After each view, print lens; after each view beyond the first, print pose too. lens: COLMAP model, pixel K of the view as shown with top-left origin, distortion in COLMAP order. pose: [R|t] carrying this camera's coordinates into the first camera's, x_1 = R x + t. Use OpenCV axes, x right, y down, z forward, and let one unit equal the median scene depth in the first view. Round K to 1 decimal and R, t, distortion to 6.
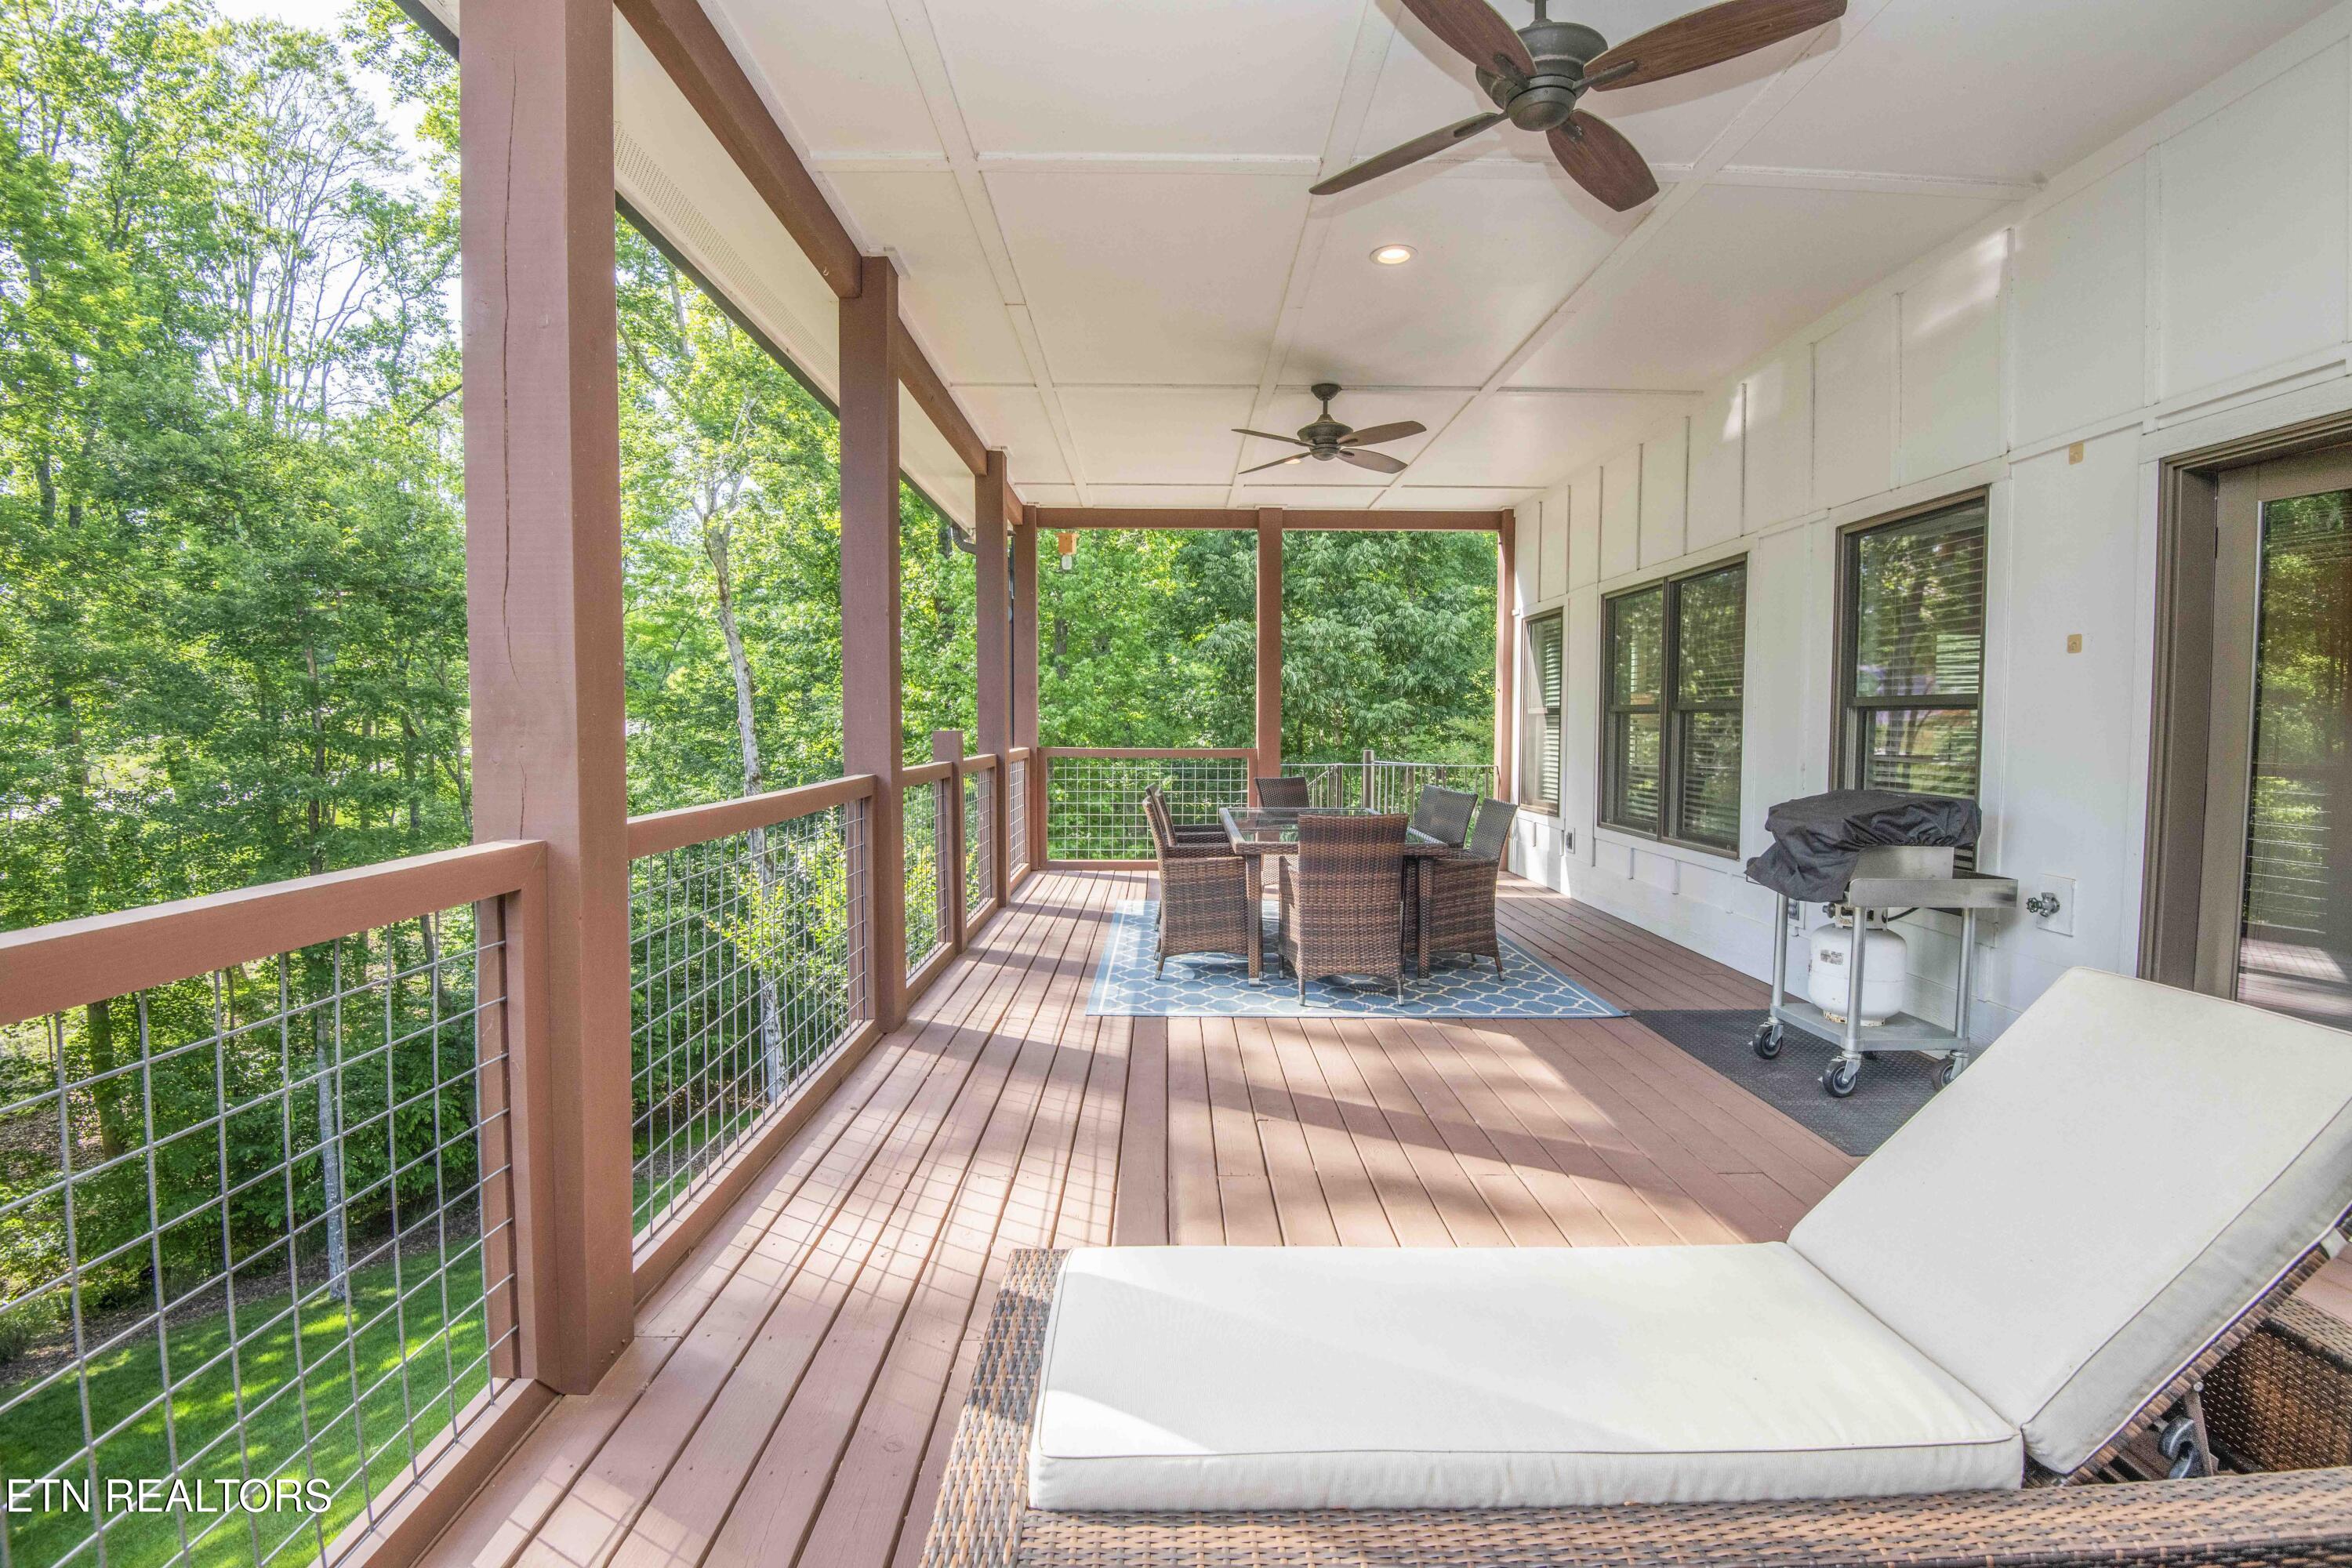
lens RADIAL K [[1096.0, 0, 1176.0], [0, 1096.0, 784.0], [0, 0, 1]] dist [0.001658, -0.028120]
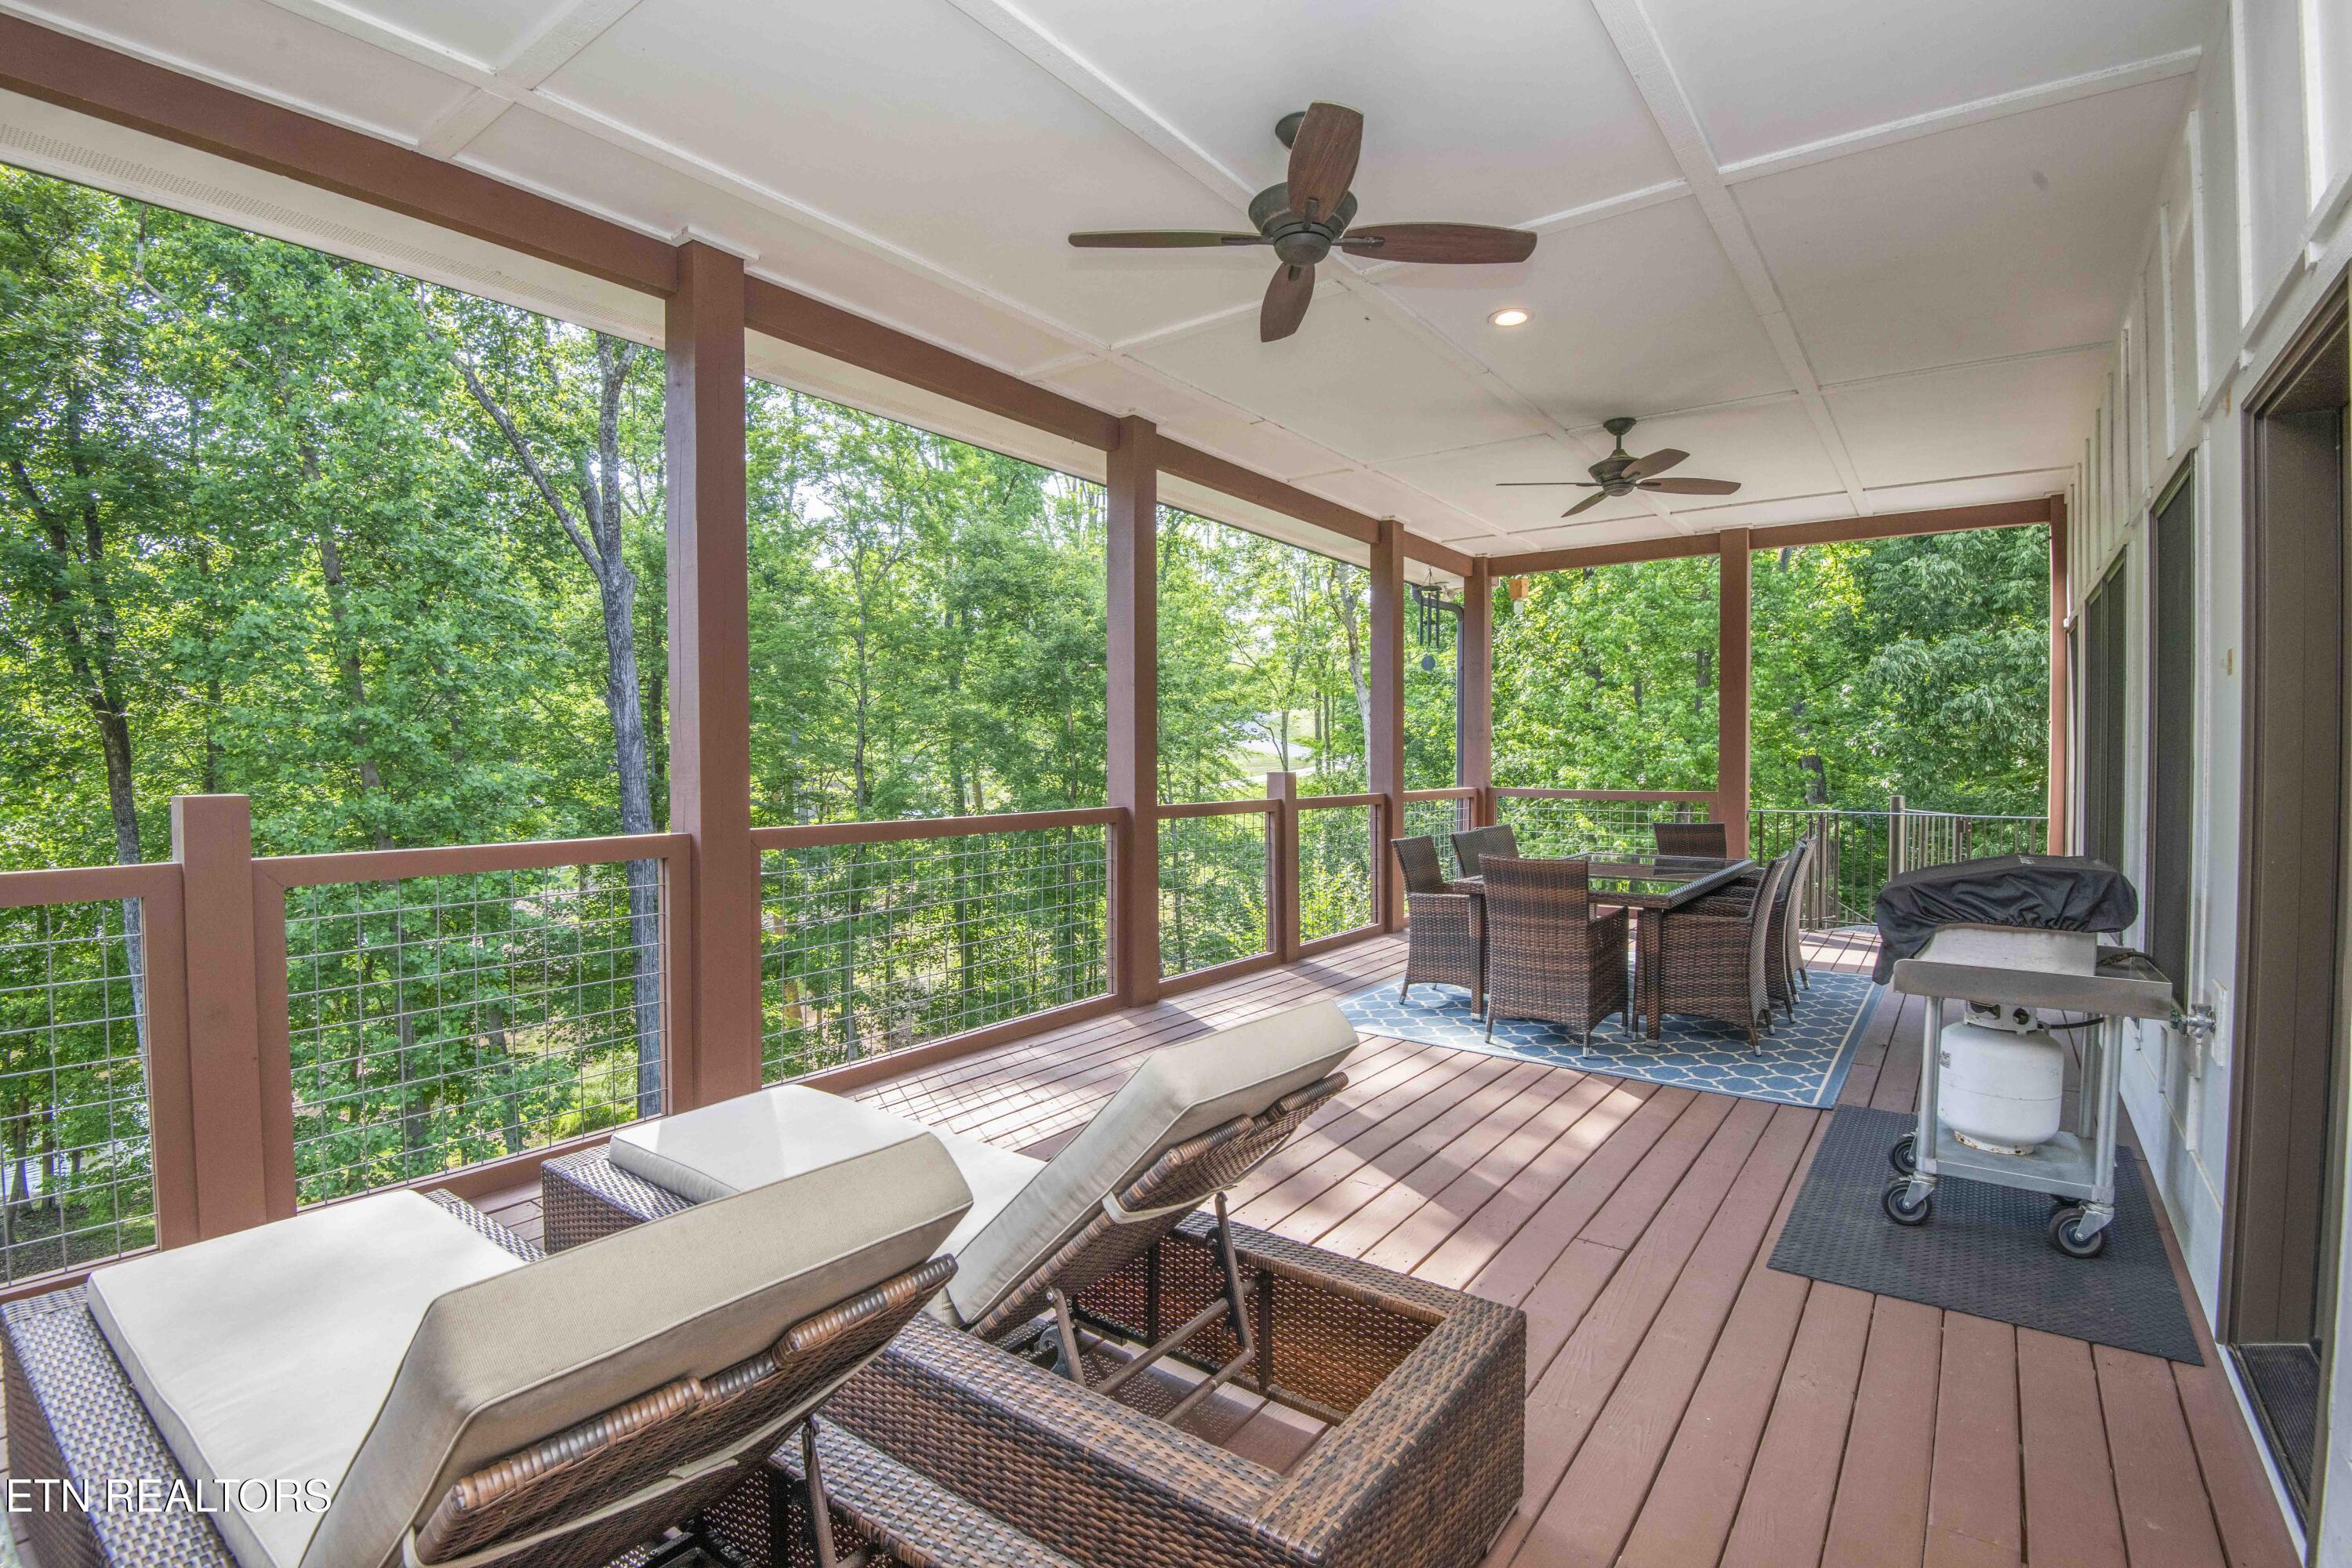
lens RADIAL K [[1096.0, 0, 1176.0], [0, 1096.0, 784.0], [0, 0, 1]] dist [0.001658, -0.028120]
pose [[0.791305, 0.011439, -0.611314, 0.427594], [-0.031657, 0.999250, -0.022279, -0.006055], [0.610601, 0.036982, 0.791074, 0.001309]]
